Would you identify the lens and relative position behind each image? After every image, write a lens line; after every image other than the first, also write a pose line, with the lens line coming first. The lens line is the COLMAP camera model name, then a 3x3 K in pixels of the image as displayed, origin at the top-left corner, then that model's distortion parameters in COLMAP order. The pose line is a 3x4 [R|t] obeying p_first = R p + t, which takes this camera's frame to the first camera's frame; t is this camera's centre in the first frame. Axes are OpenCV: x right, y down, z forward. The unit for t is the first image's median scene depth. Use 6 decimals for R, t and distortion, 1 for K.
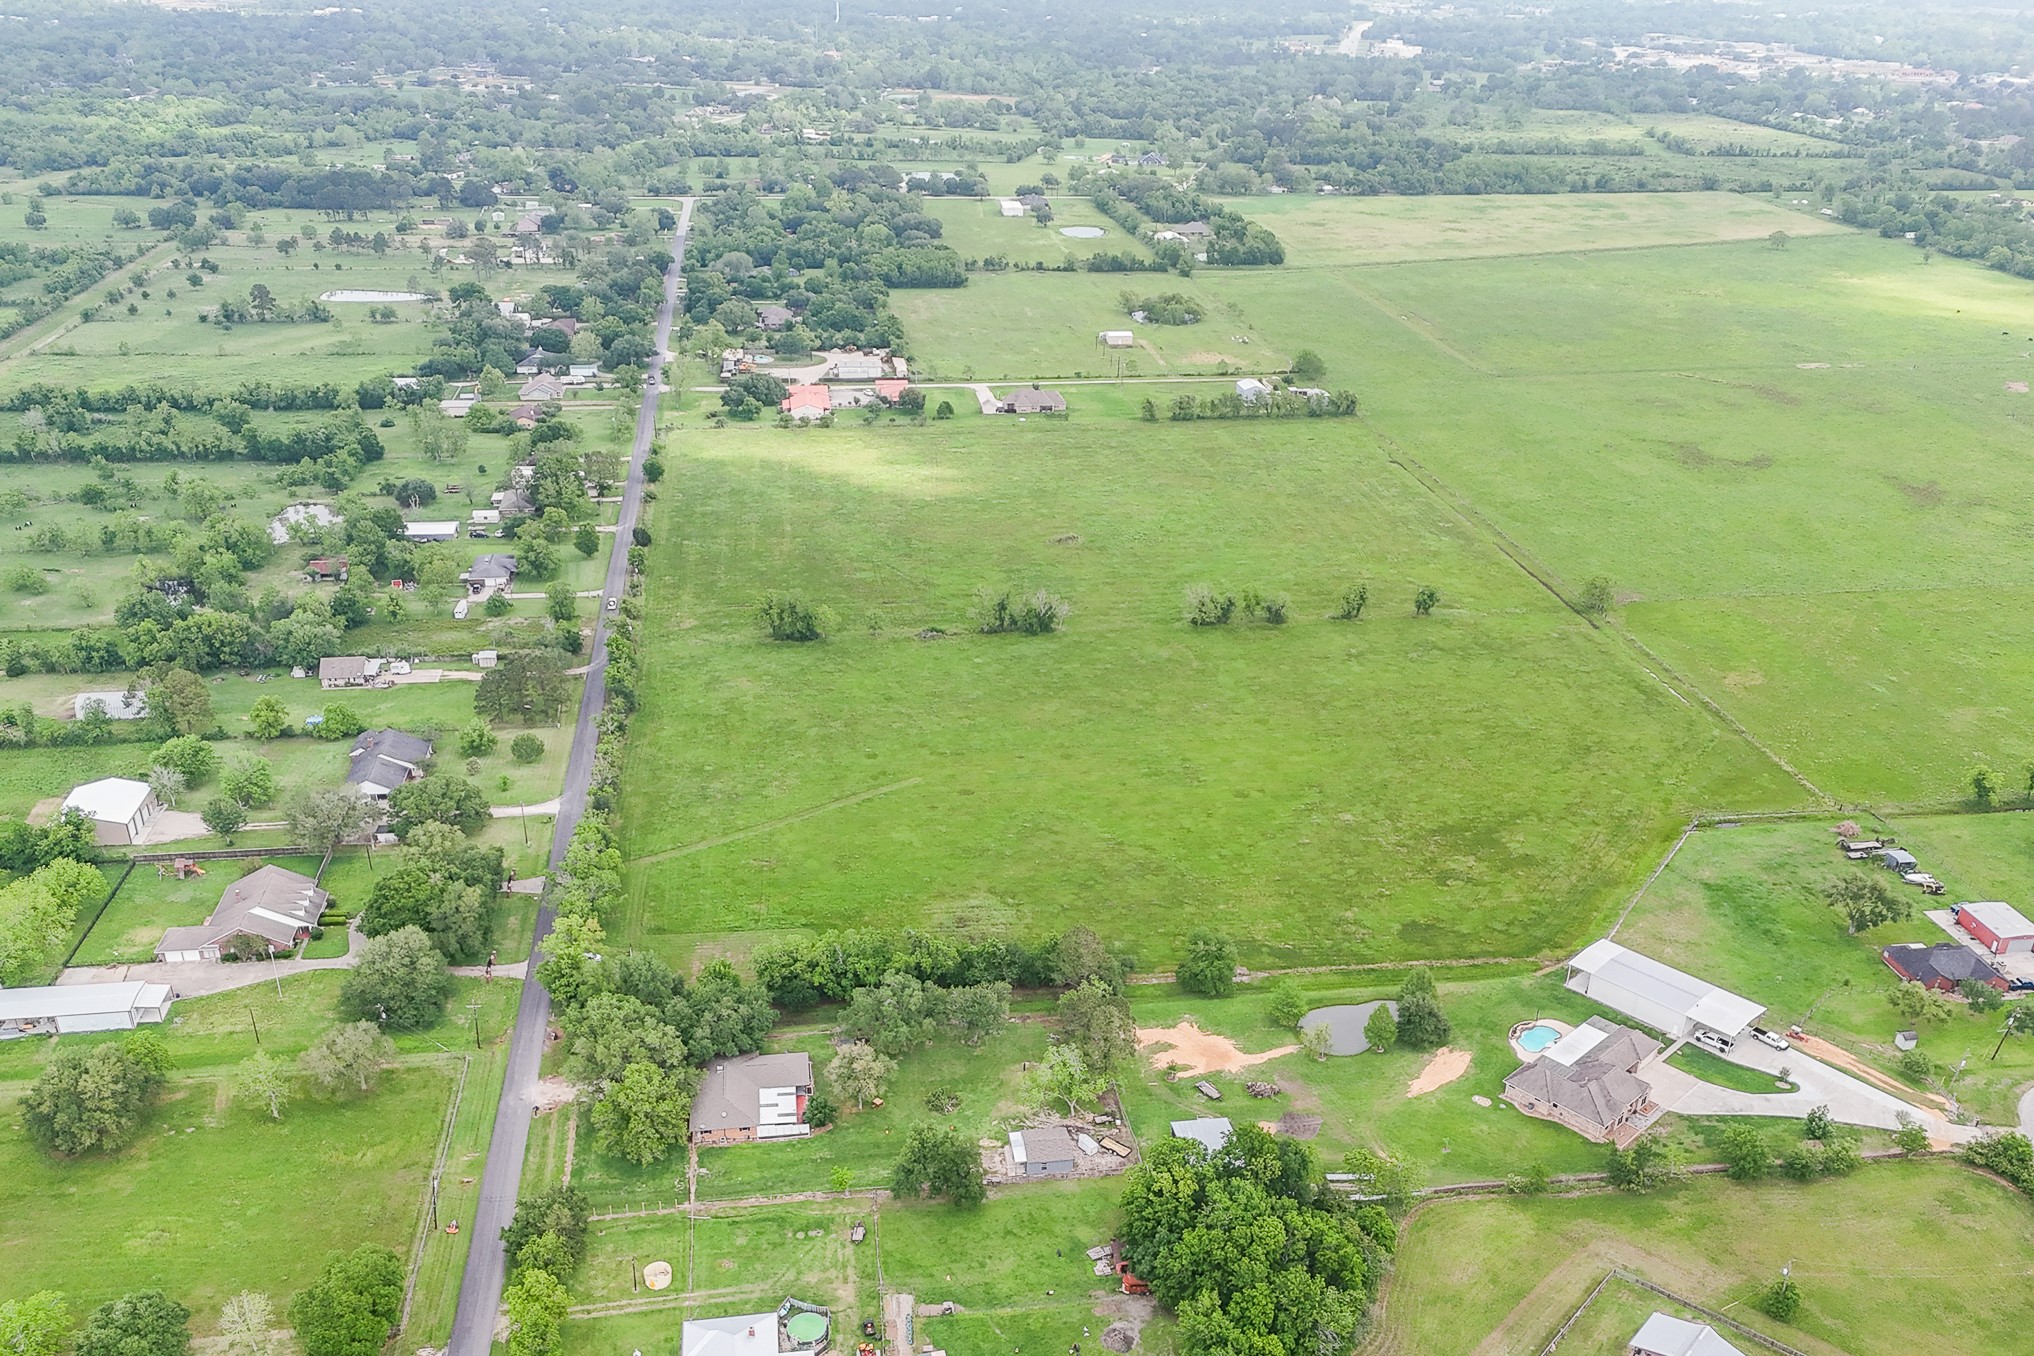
lens RADIAL K [[1715.8, 0, 1010.4], [0, 1715.8, 810.2], [0, 0, 1]] dist [0.074989, -0.067954]
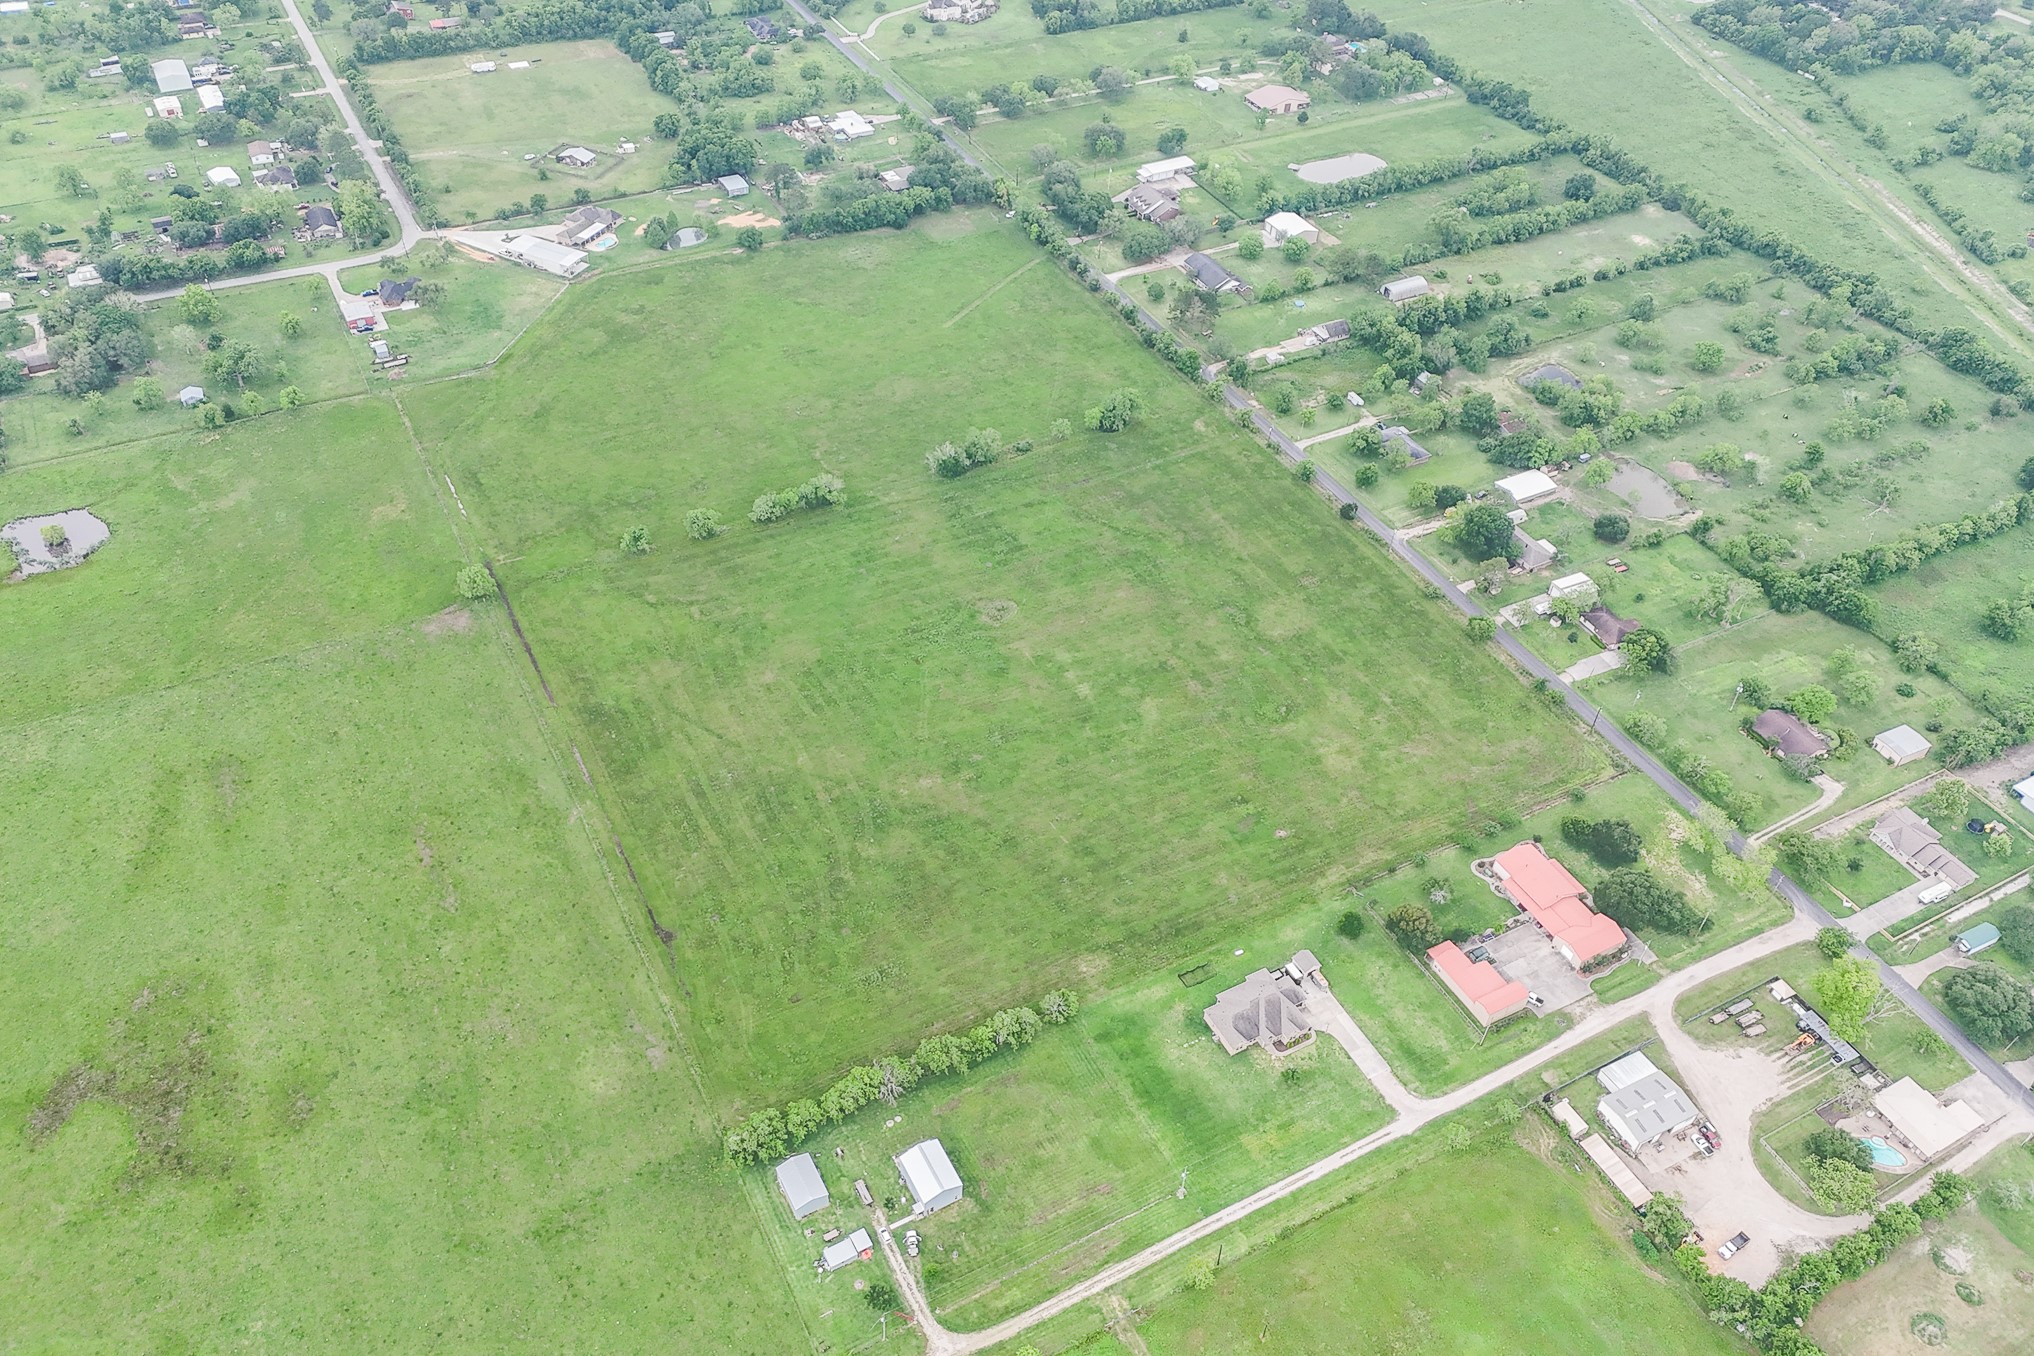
lens RADIAL K [[1557.9, 0, 1015.2], [0, 1557.9, 646.2], [0, 0, 1]] dist [0.077304, -0.071177]
pose [[-0.935465, 0.190182, -0.297886, 0.369498], [-0.213141, 0.368751, 0.904762, -1.210986], [0.281915, 0.909864, -0.304419, 1.622344]]
